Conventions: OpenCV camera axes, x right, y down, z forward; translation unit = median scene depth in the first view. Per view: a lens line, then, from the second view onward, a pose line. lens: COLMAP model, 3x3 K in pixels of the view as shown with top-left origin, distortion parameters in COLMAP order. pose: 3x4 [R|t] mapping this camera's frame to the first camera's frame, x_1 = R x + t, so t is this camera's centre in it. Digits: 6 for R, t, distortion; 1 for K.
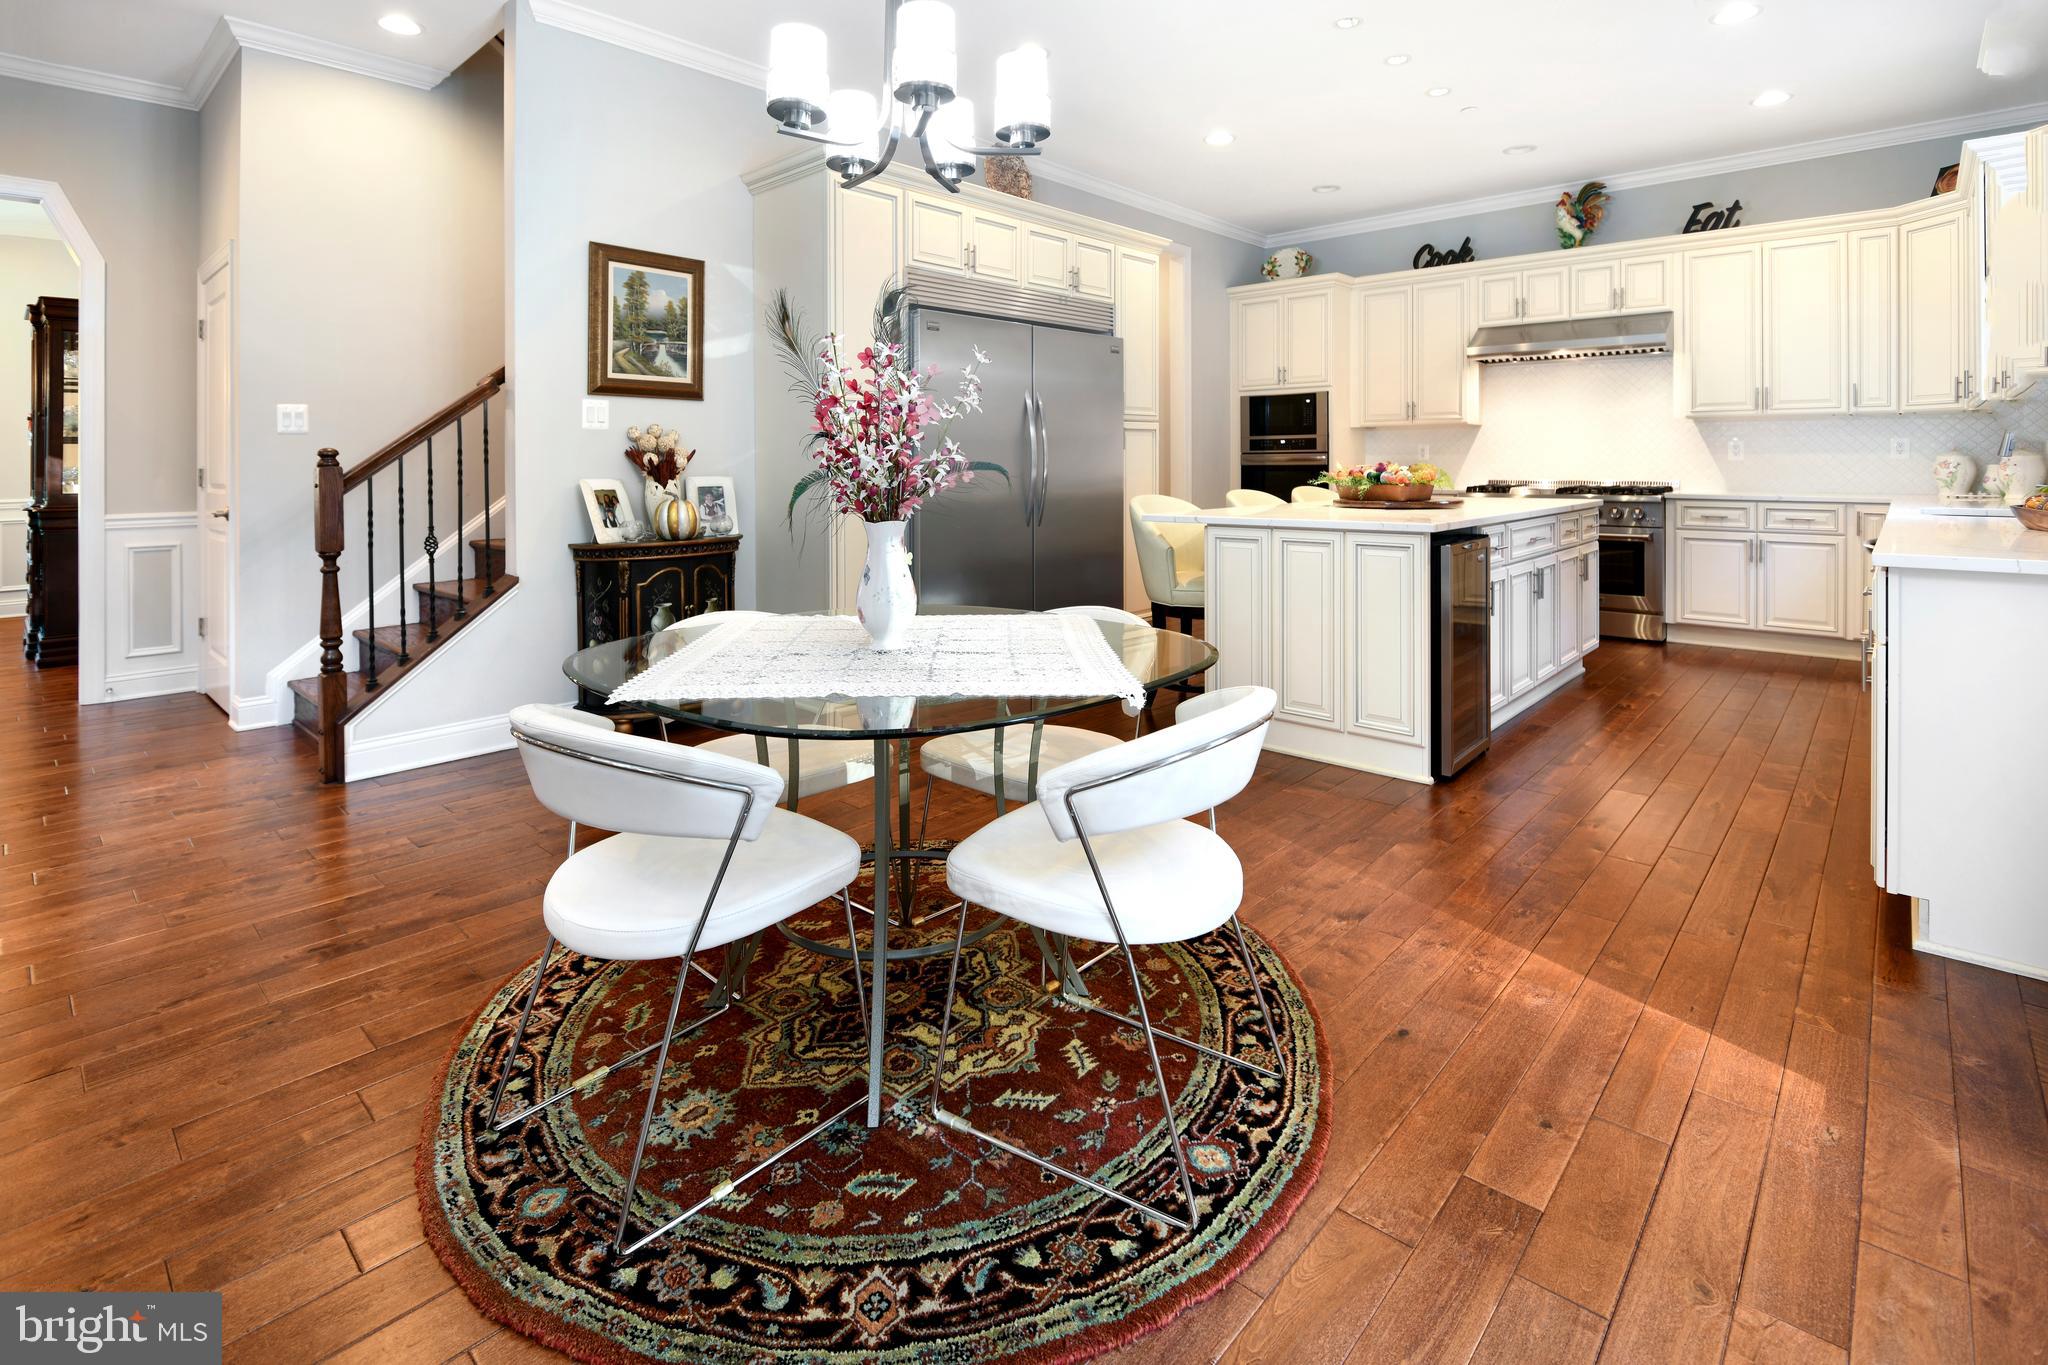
lens RADIAL K [[965.2, 0, 1027.8], [0, 965.2, 476.7], [0, 0, 1]] dist [-0.012614, -0.002524]
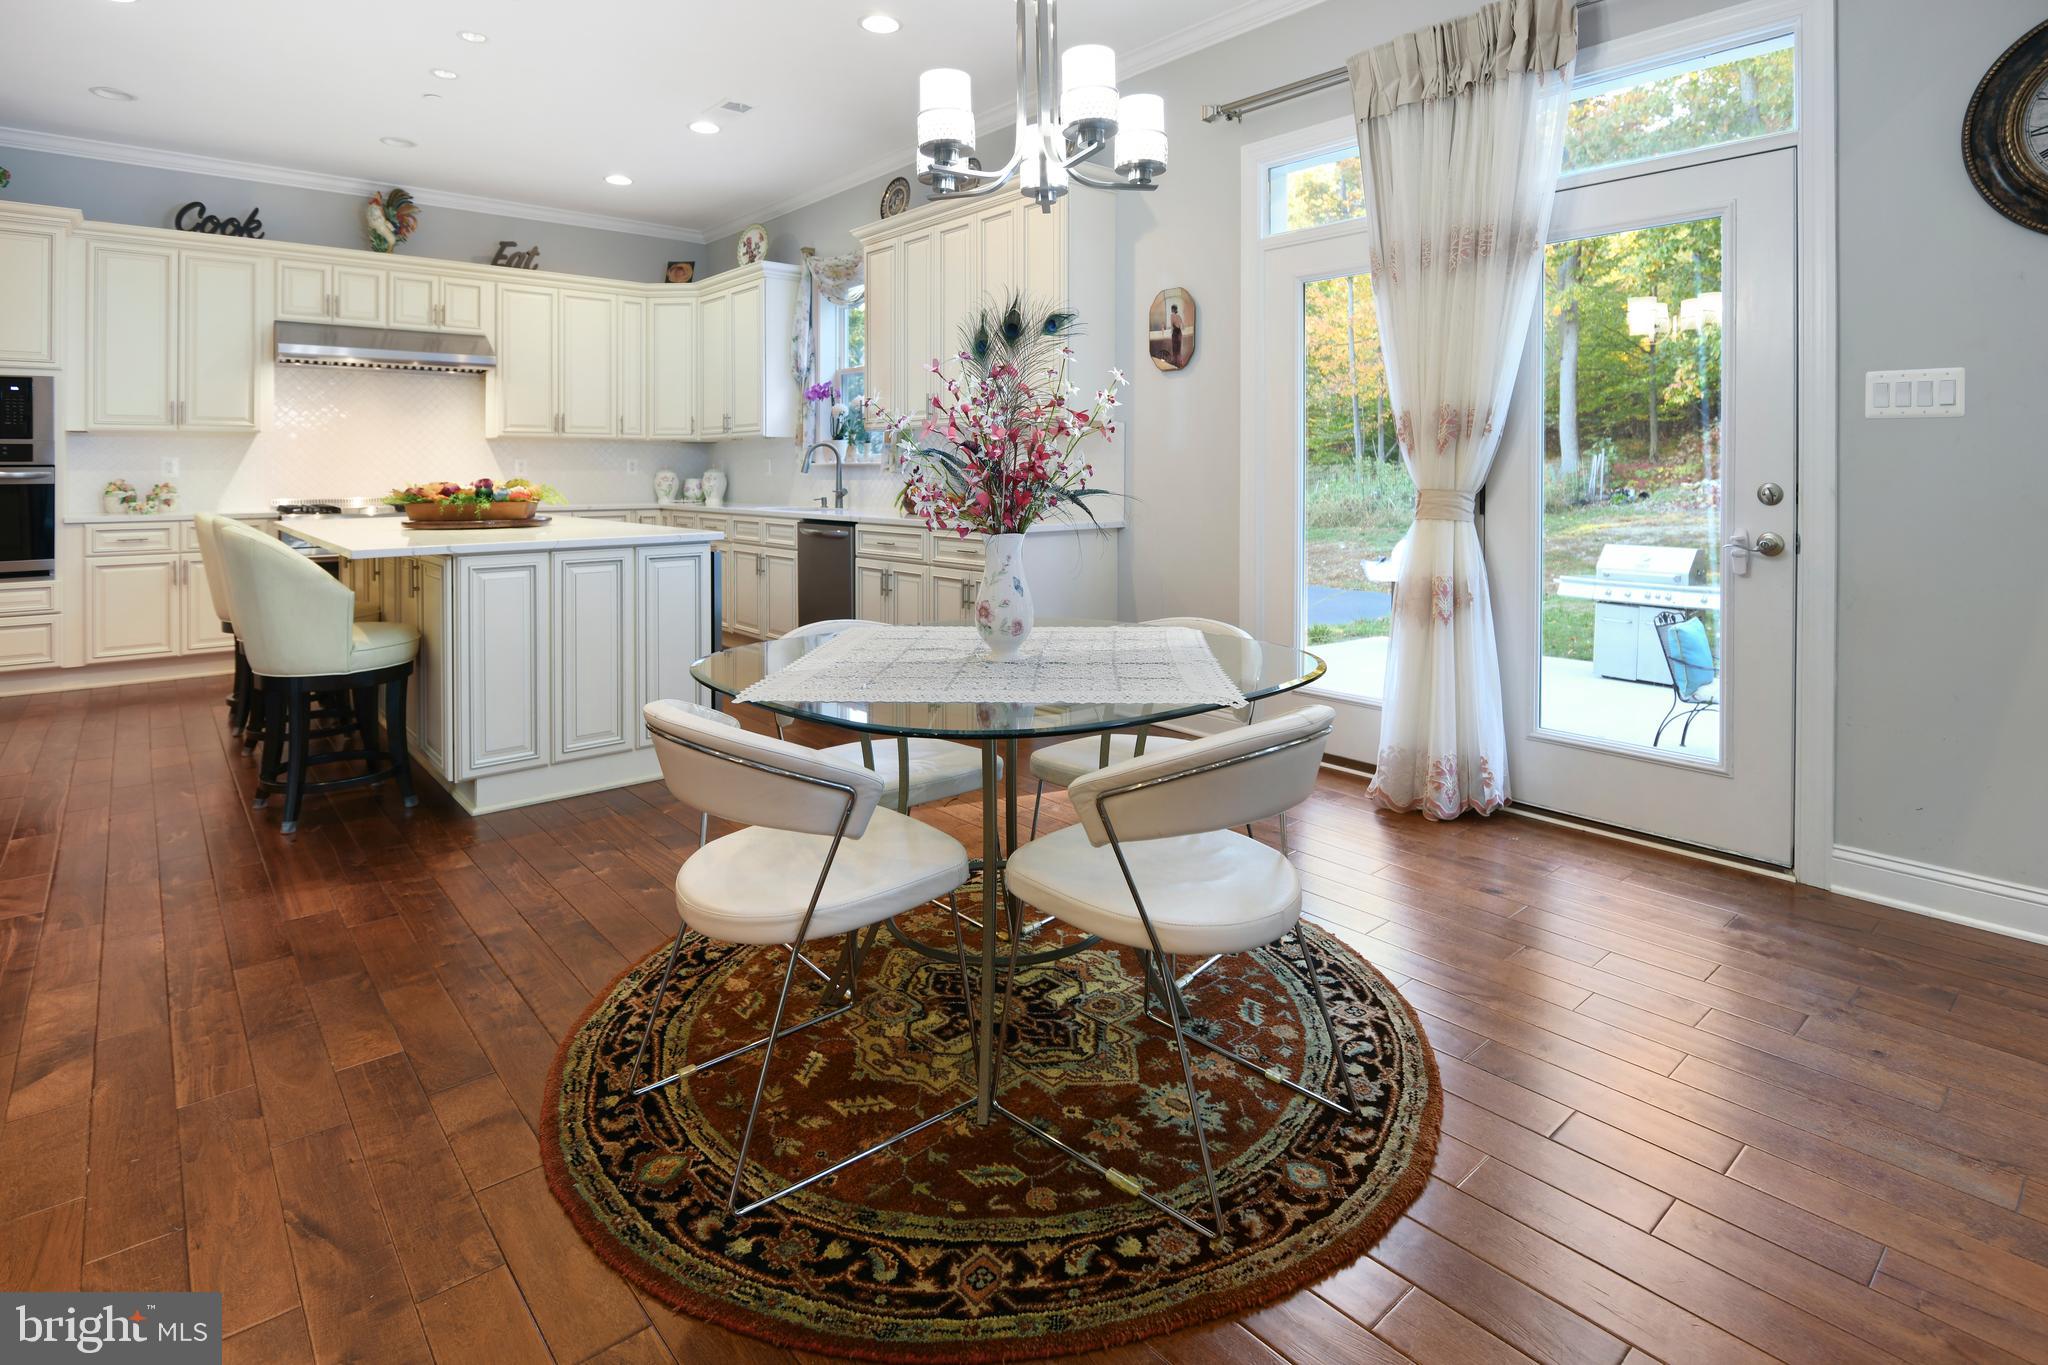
lens RADIAL K [[1049.1, 0, 1028.4], [0, 1049.1, 470.8], [0, 0, 1]] dist [-0.009163, -0.004867]
pose [[0.114589, 0.005706, 0.993397, -0.442675], [0.021603, 0.999733, -0.008234, -0.001697], [-0.993178, 0.022404, 0.114435, 0.304192]]
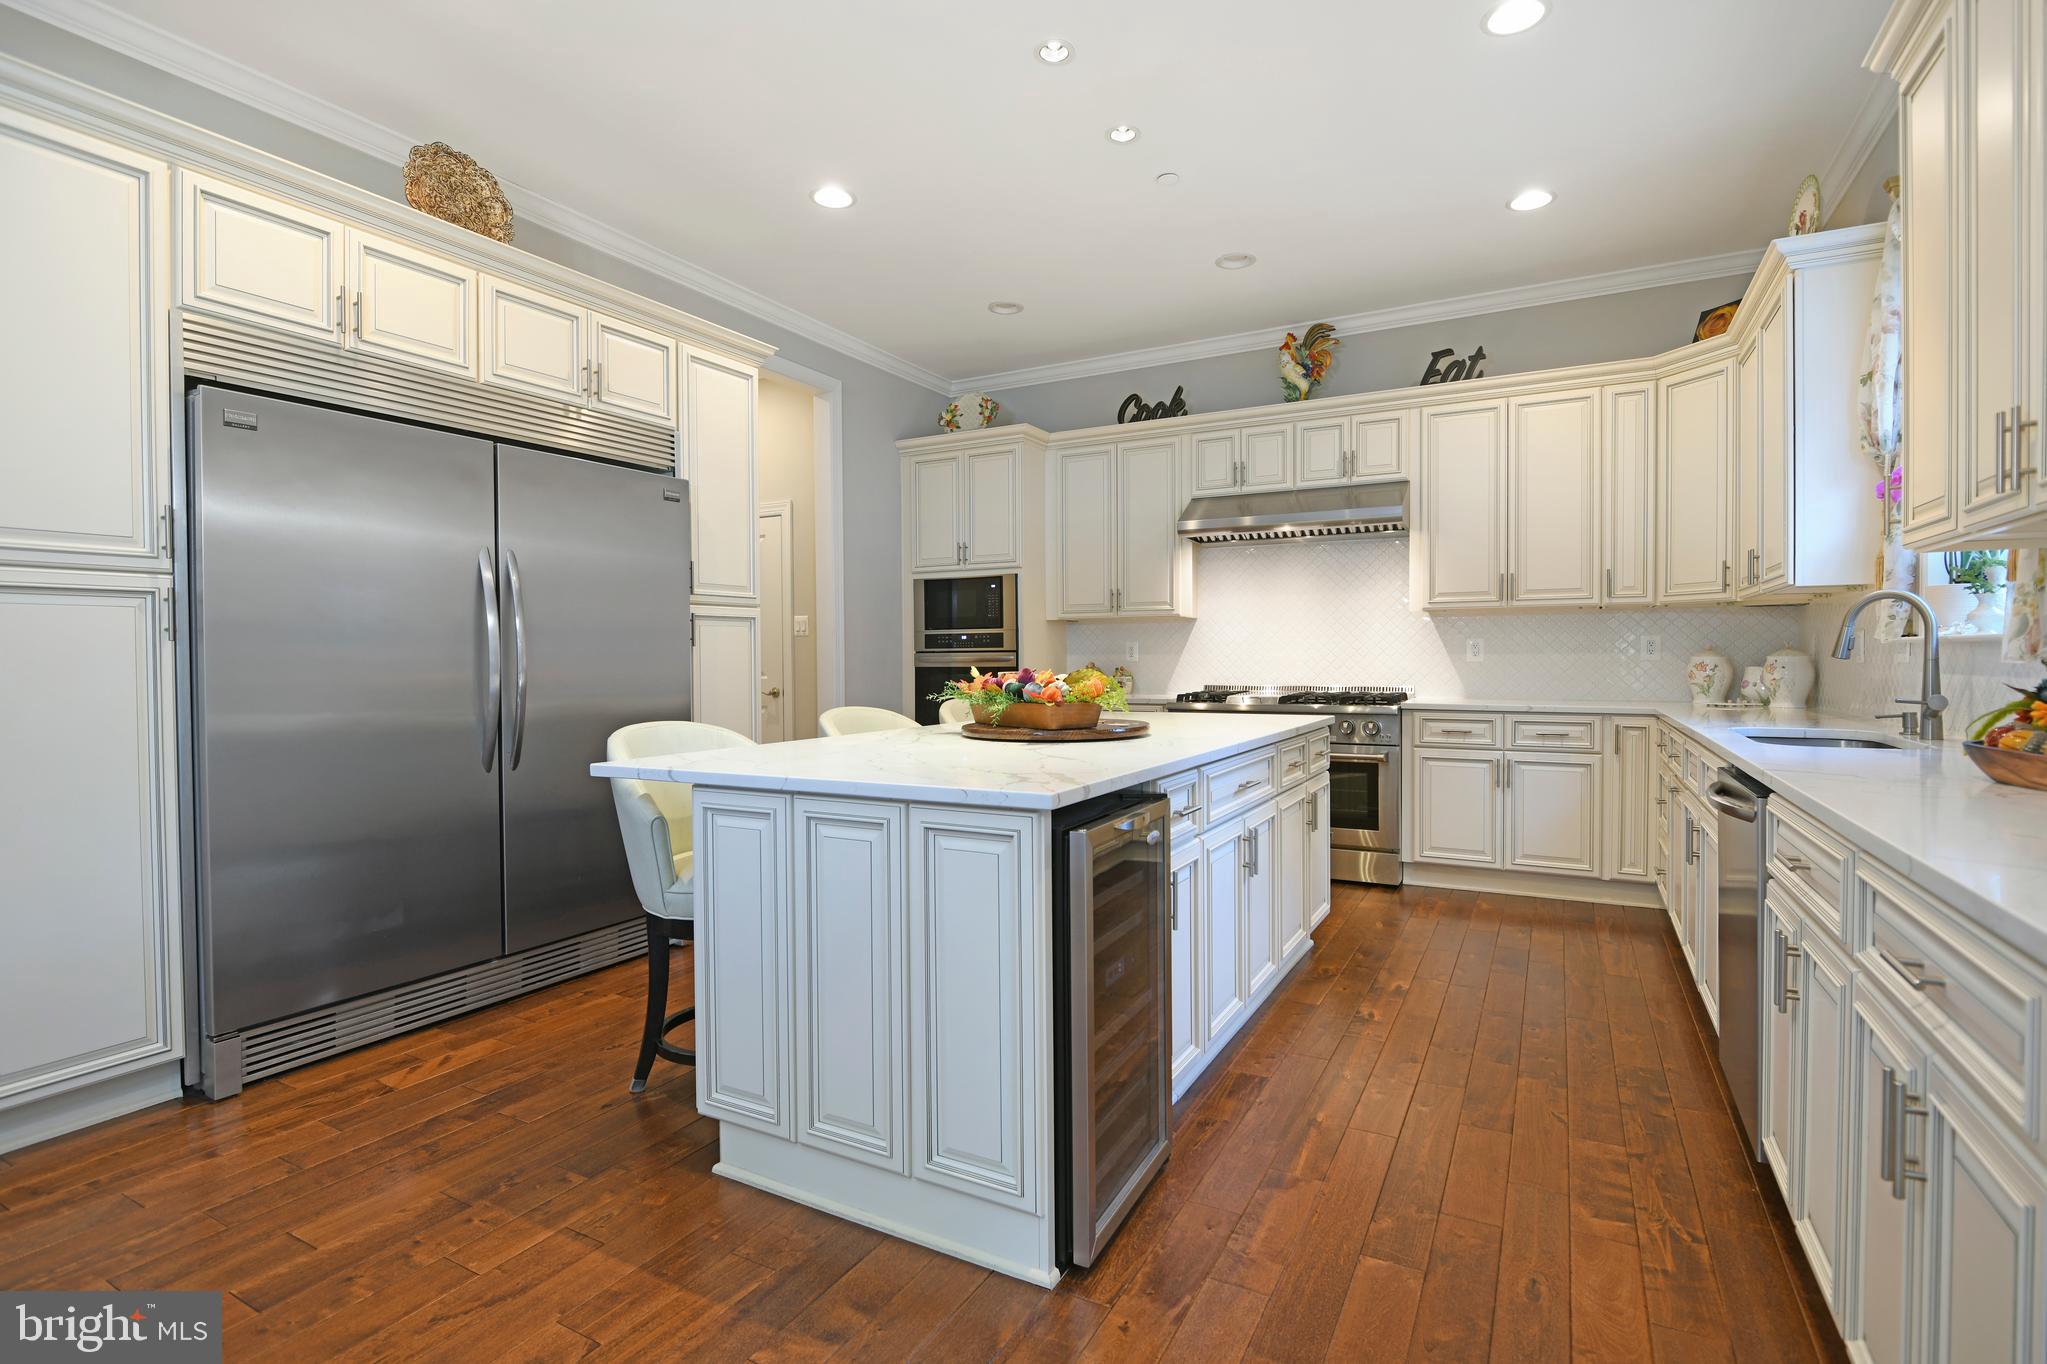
lens RADIAL K [[964.7, 0, 1017.0], [0, 964.7, 685.3], [0, 0, 1]] dist [-0.012614, -0.002524]
pose [[0.973087, -0.006021, 0.230358, 0.169892], [0.003741, 0.999940, 0.010337, -0.007329], [-0.230407, -0.009197, 0.973051, 0.300546]]
